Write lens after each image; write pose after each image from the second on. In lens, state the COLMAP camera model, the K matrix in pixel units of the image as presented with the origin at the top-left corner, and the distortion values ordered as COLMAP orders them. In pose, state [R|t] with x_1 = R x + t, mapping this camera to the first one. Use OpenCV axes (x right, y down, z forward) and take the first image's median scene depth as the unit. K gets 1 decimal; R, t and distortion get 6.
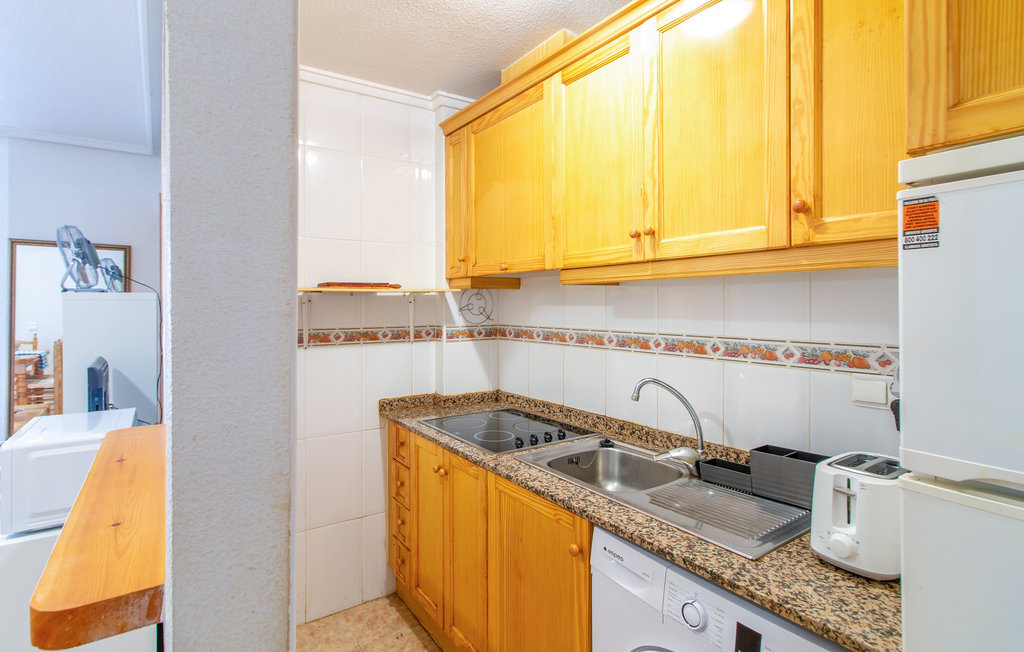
lens RADIAL K [[486.5, 0, 486.7], [0, 486.5, 301.9], [0, 0, 1]] dist [0.001565, 0.000118]
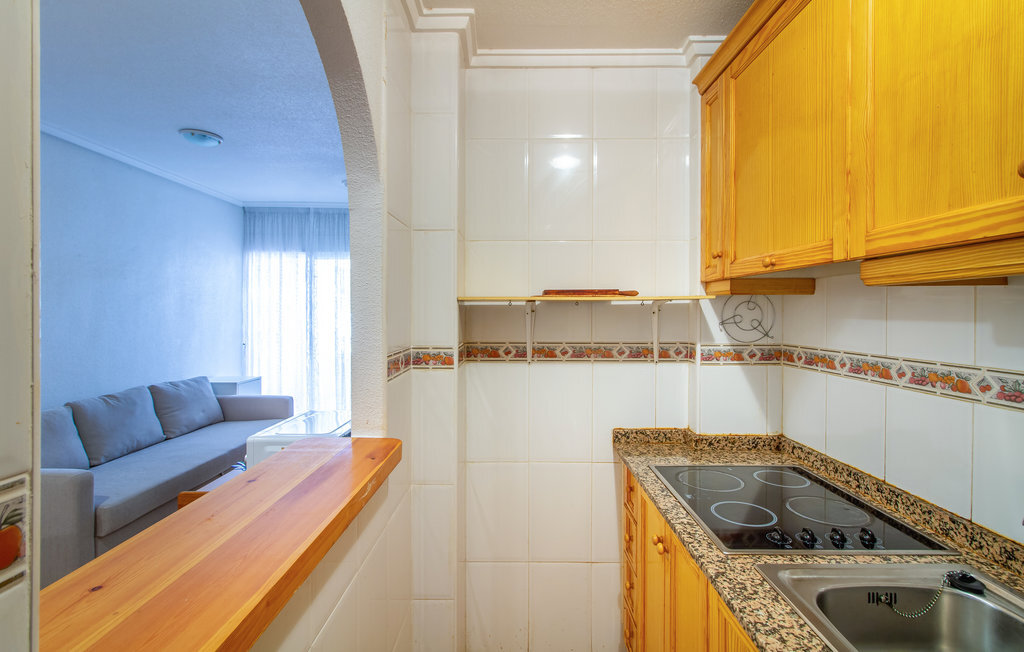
lens RADIAL K [[472.9, 0, 524.3], [0, 472.9, 316.4], [0, 0, 1]] dist [0.001730, 0.000575]
pose [[0.840383, 0.009438, -0.541910, 0.092281], [-0.000781, 0.999868, 0.016204, -0.005957], [0.541992, -0.013194, 0.840280, 0.236136]]
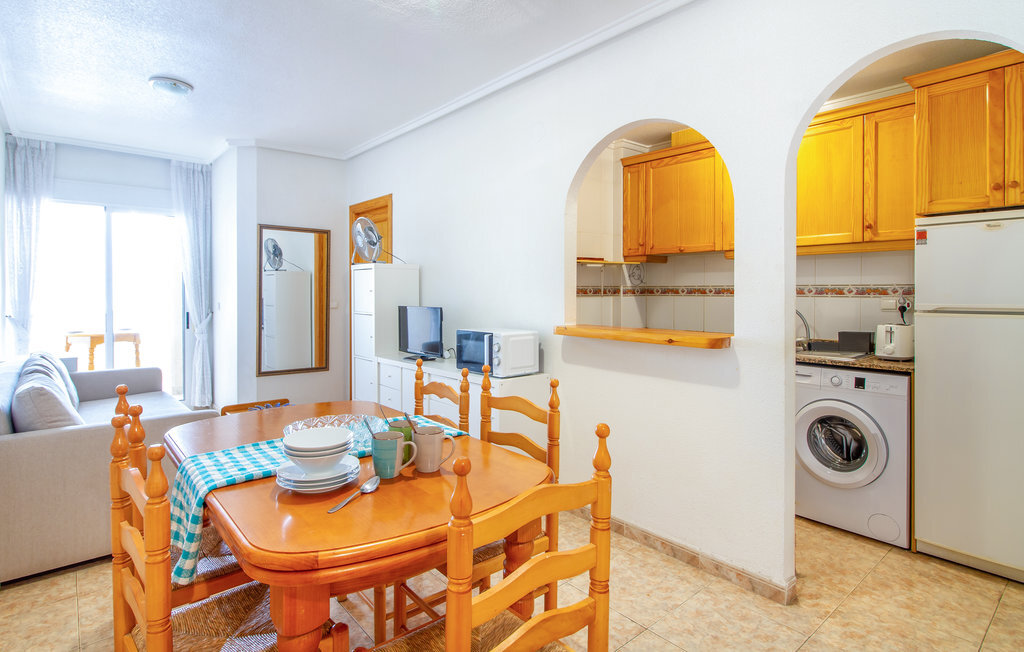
lens RADIAL K [[513.0, 0, 493.4], [0, 513.0, 292.1], [0, 0, 1]] dist [-0.002551, 0.000076]
pose [[0.994218, 0.001461, 0.107369, -0.726140], [-0.002519, 0.999950, 0.009721, 0.057640], [-0.107349, -0.009935, 0.994172, -0.659260]]
